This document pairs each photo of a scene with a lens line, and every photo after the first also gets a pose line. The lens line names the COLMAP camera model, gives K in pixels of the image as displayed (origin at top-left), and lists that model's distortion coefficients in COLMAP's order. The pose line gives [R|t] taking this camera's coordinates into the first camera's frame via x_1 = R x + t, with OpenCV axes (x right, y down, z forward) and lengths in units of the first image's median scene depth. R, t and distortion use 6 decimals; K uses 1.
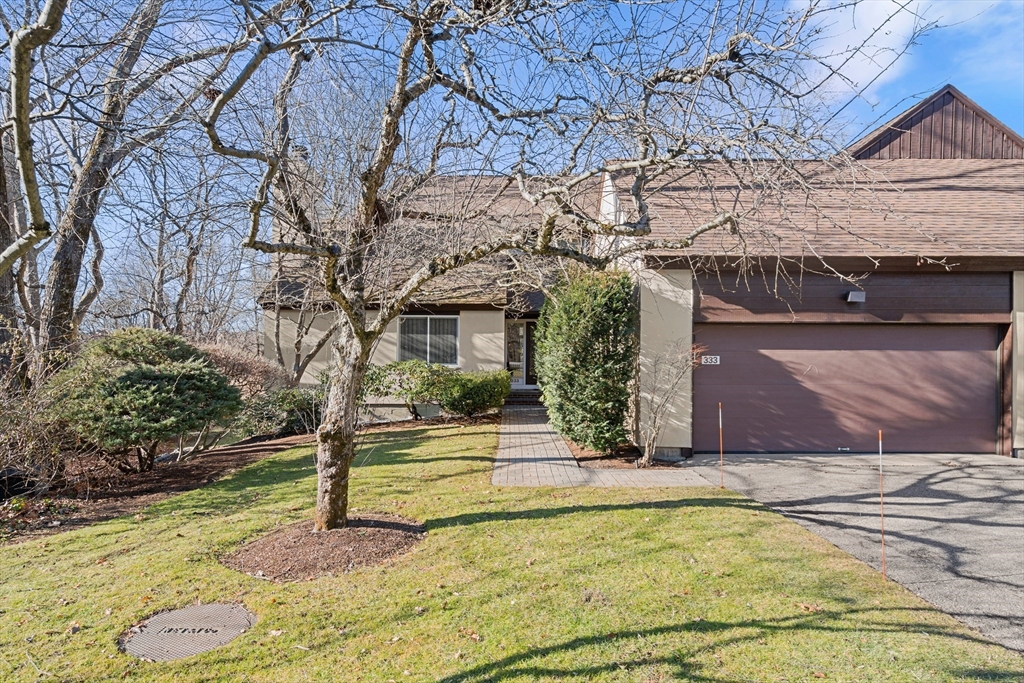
lens RADIAL K [[560.6, 0, 512.0], [0, 560.6, 341.5], [0, 0, 1]] dist [-0.001016, -0.000121]
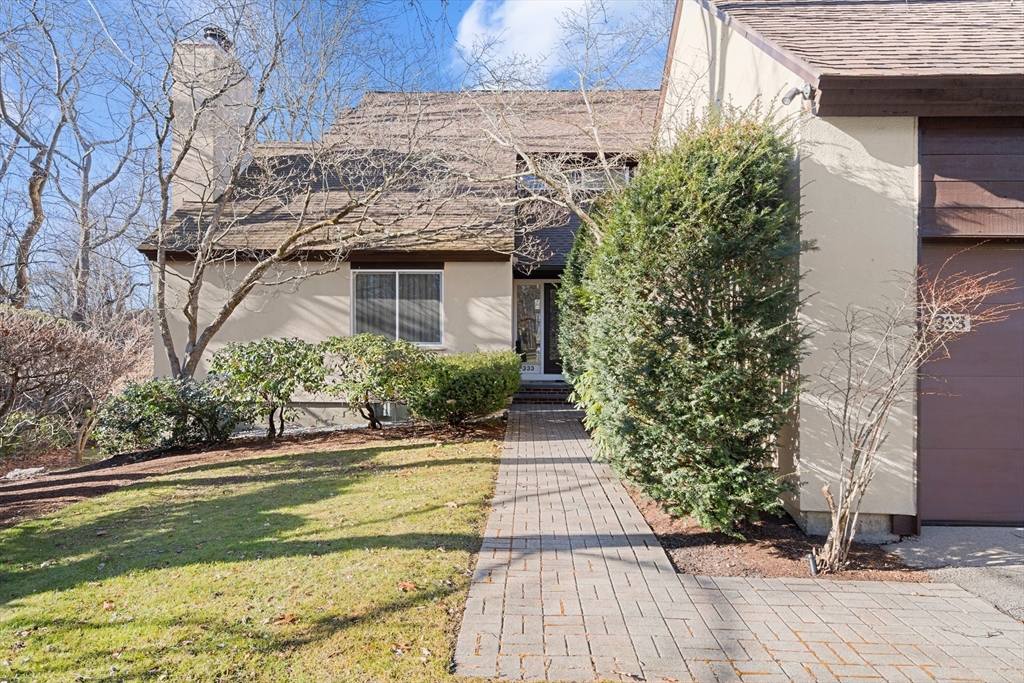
lens RADIAL K [[617.6, 0, 482.0], [0, 617.6, 320.9], [0, 0, 1]] dist [0.052510, 0.000527]
pose [[0.997322, -0.004470, -0.072997, 0.005665], [0.003876, 0.999958, -0.008282, 0.025329], [0.073031, 0.007977, 0.997298, 0.337717]]
